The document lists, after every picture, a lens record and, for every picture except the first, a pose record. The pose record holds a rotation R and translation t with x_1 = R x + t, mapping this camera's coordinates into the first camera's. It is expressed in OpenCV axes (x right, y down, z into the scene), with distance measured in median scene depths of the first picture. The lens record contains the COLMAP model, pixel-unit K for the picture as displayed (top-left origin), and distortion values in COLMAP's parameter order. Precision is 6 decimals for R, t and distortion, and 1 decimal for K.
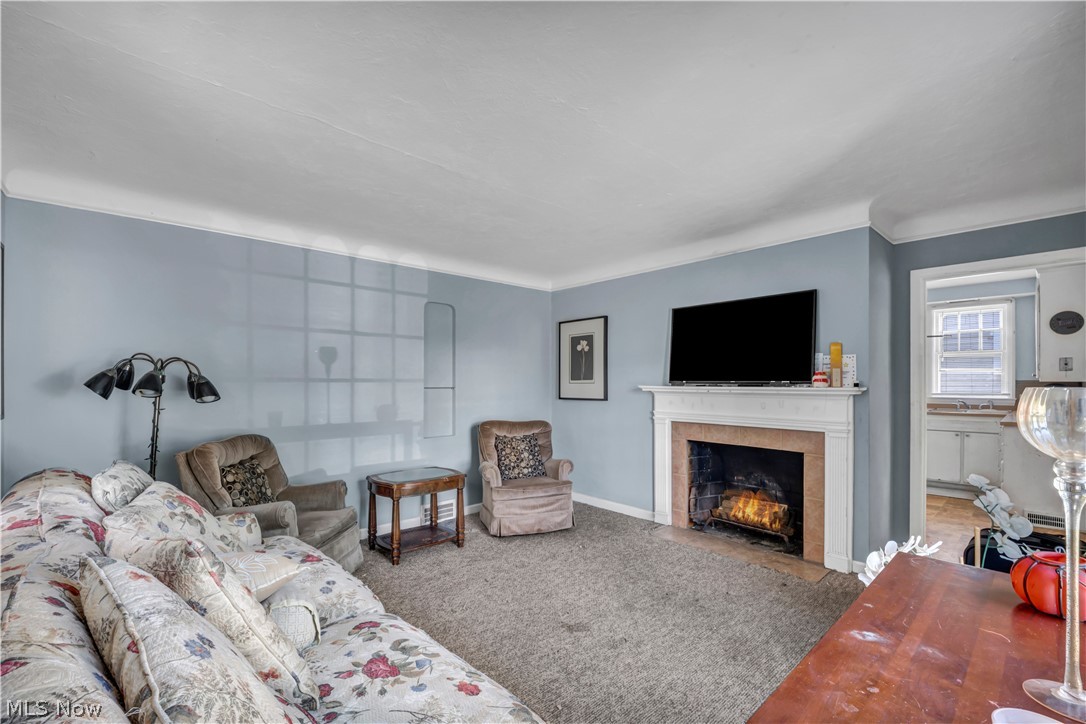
lens RADIAL K [[466.7, 0, 544.5], [0, 466.7, 381.3], [0, 0, 1]] dist [0.001472, -0.000626]
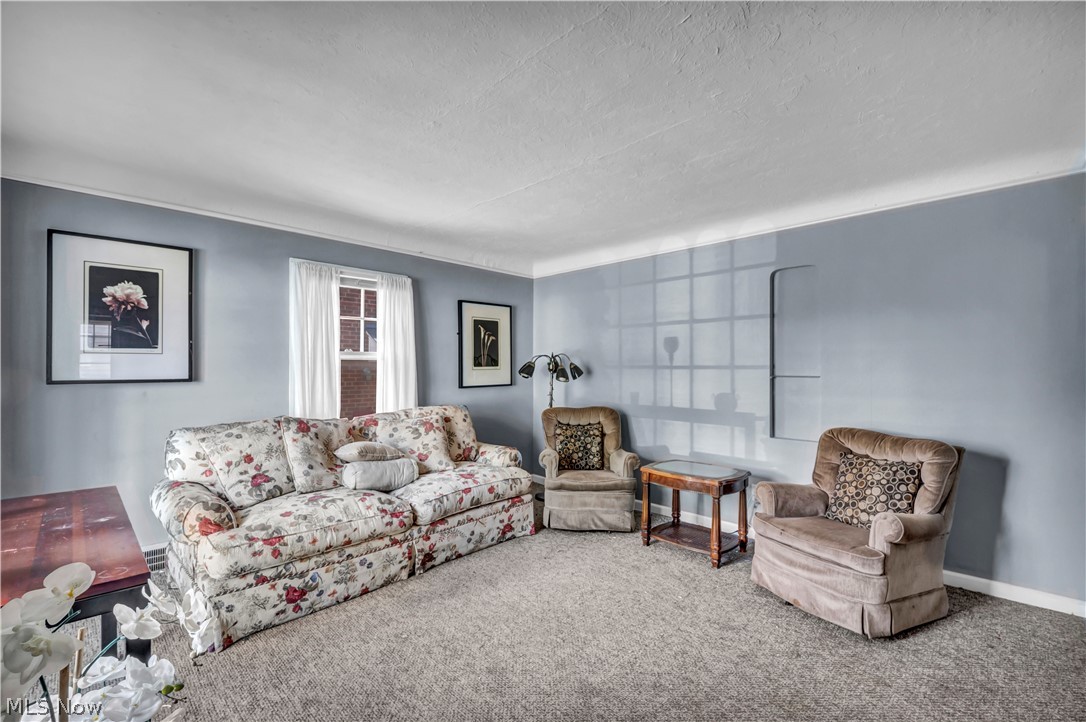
lens RADIAL K [[463.9, 0, 541.2], [0, 463.9, 366.7], [0, 0, 1]] dist [0.000630, -0.003776]
pose [[0.046517, -0.004344, -0.998908, 0.603231], [0.001059, 0.999990, -0.004299, 0.000733], [0.998917, -0.000858, 0.046521, 0.623710]]
